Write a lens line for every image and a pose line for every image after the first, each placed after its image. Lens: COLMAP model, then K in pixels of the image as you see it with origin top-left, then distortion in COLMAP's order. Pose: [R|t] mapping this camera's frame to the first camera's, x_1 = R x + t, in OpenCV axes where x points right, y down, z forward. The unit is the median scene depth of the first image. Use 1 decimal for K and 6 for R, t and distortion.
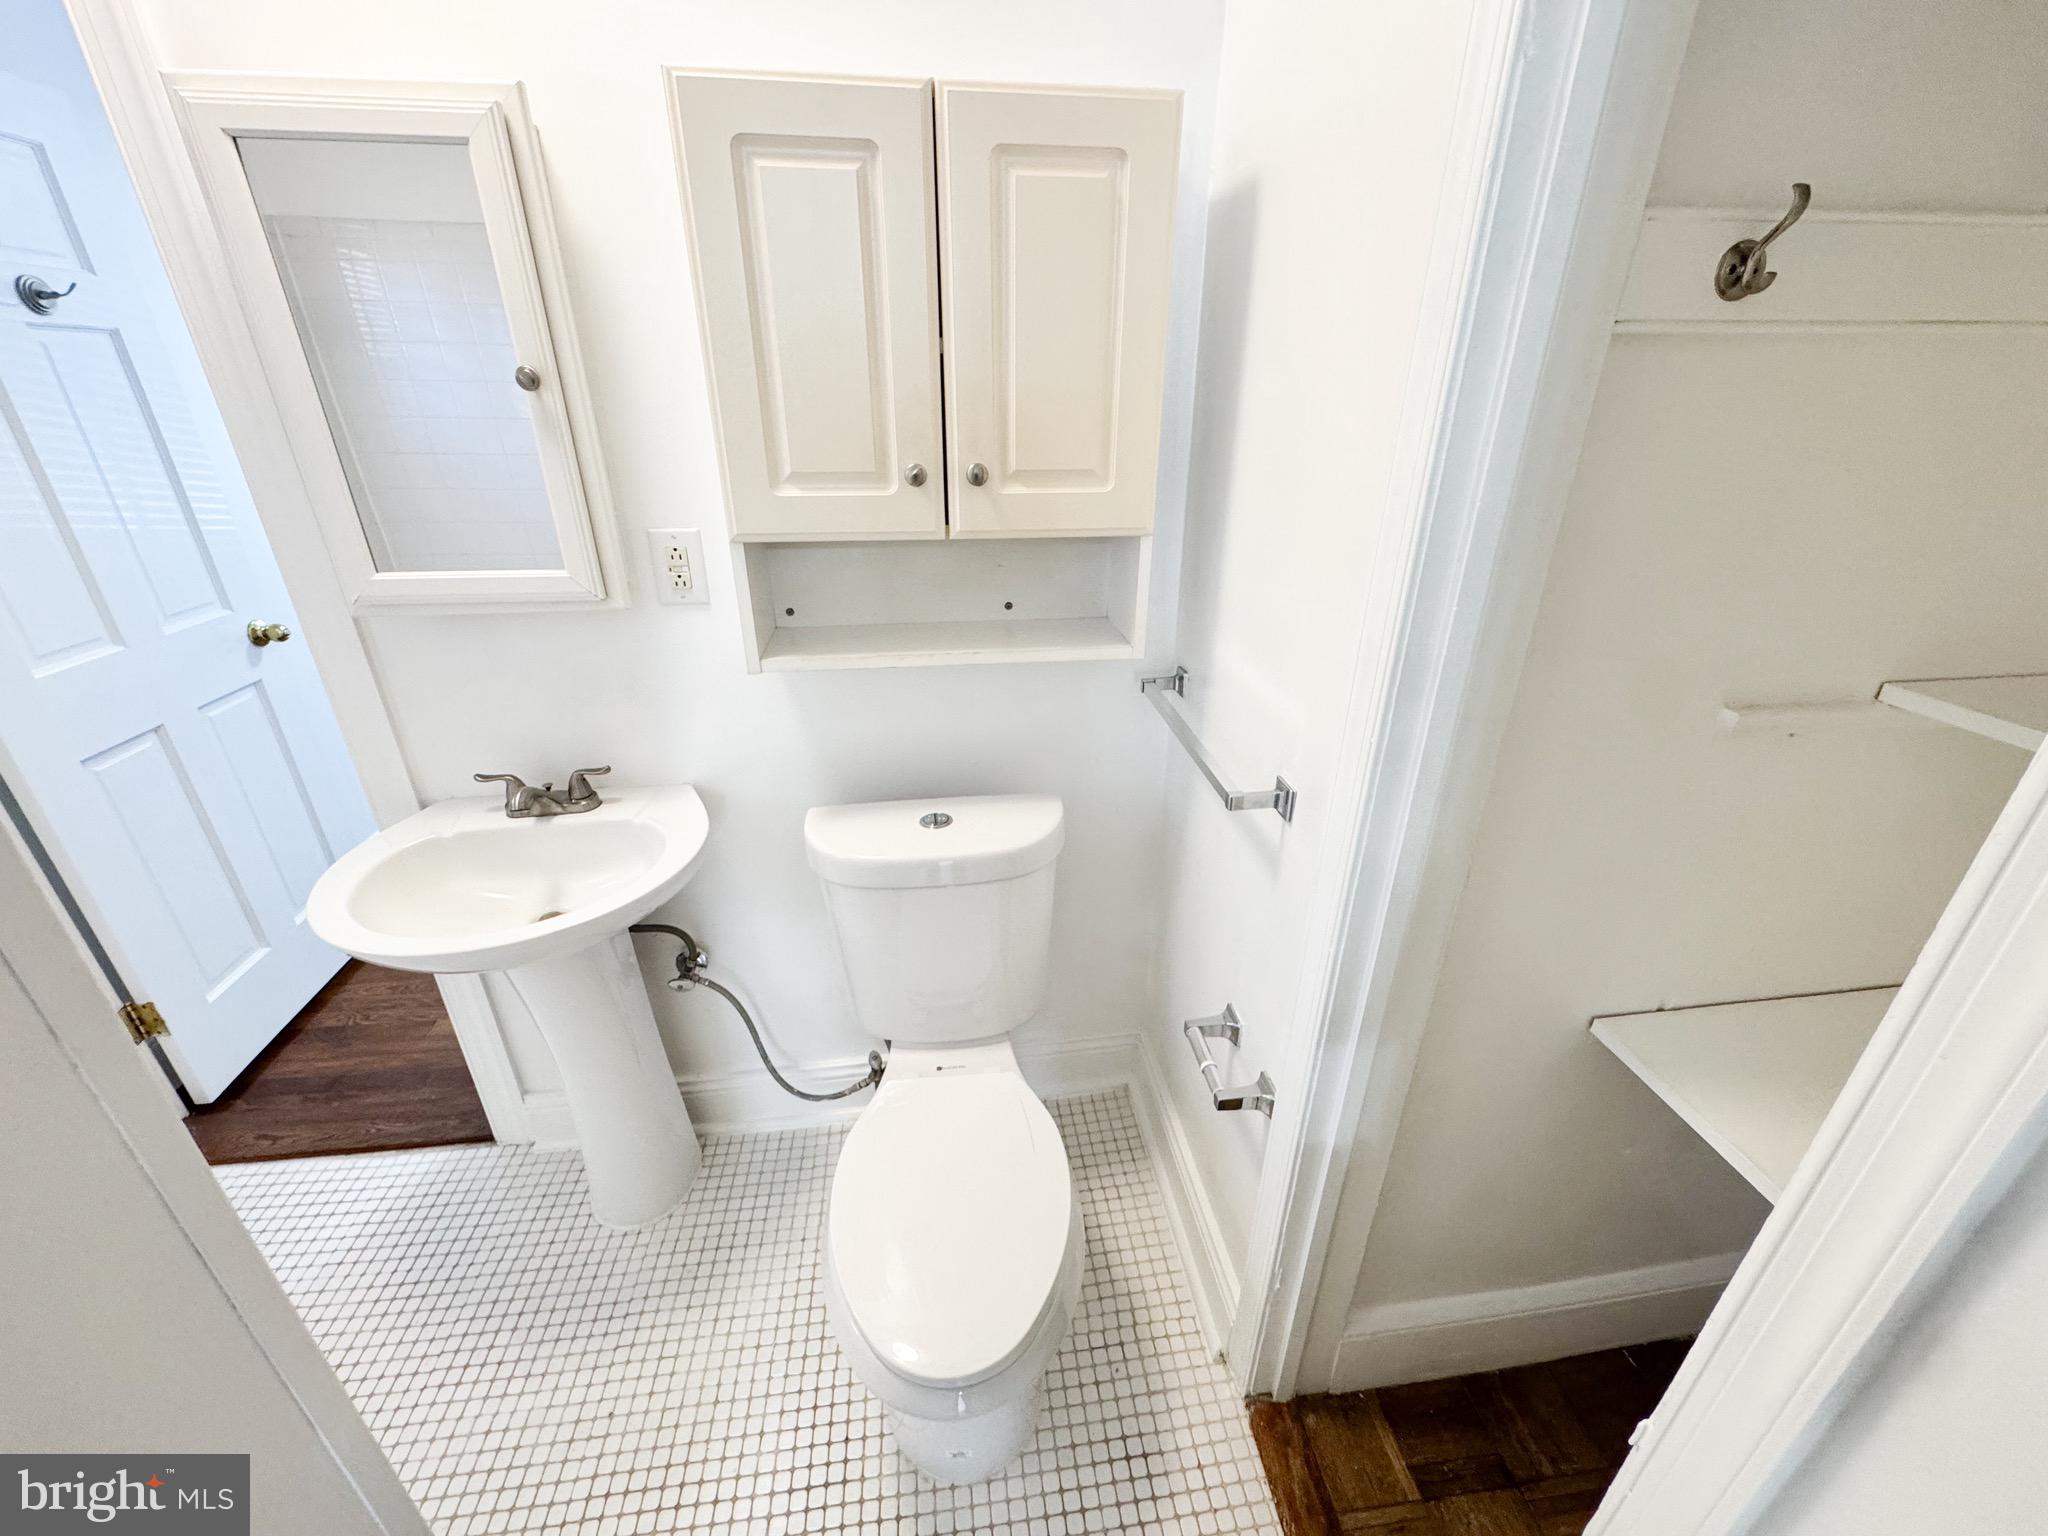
lens RADIAL K [[815.9, 0, 1026.1], [0, 815.9, 759.5], [0, 0, 1]] dist [-0.001698, -0.000465]
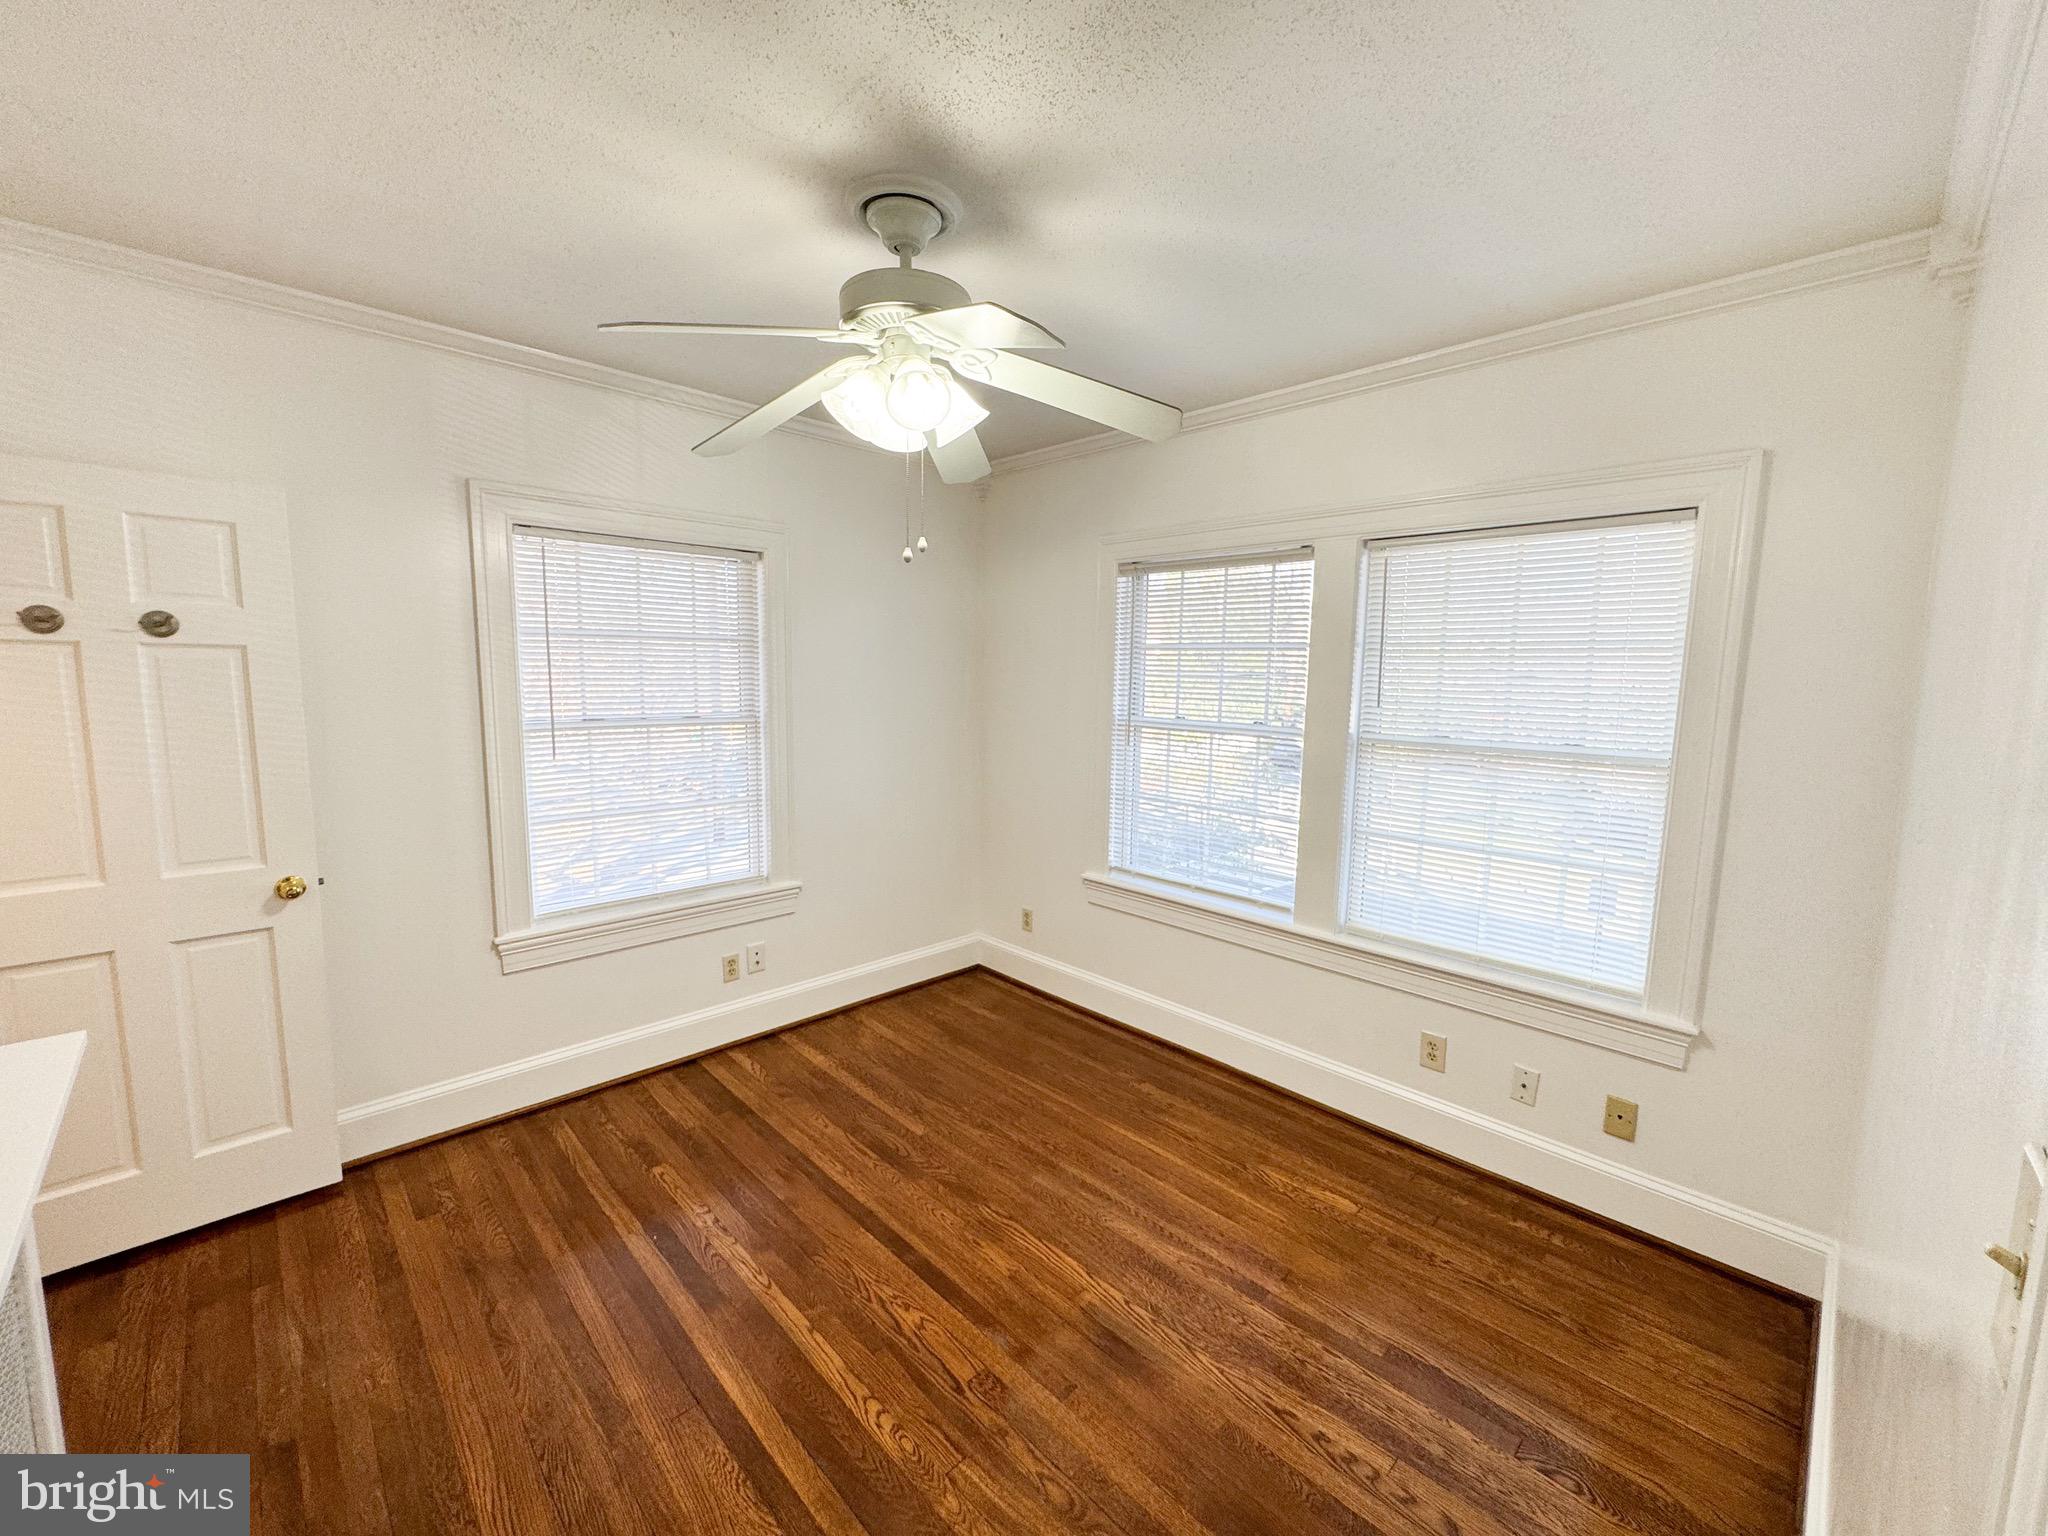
lens RADIAL K [[815.9, 0, 1012.7], [0, 815.9, 772.8], [0, 0, 1]] dist [-0.001698, -0.000465]
pose [[0.608013, 0.094434, -0.788291, 0.621346], [-0.350599, 0.922779, -0.159874, -0.541983], [0.712320, 0.373579, 0.594170, 1.127897]]
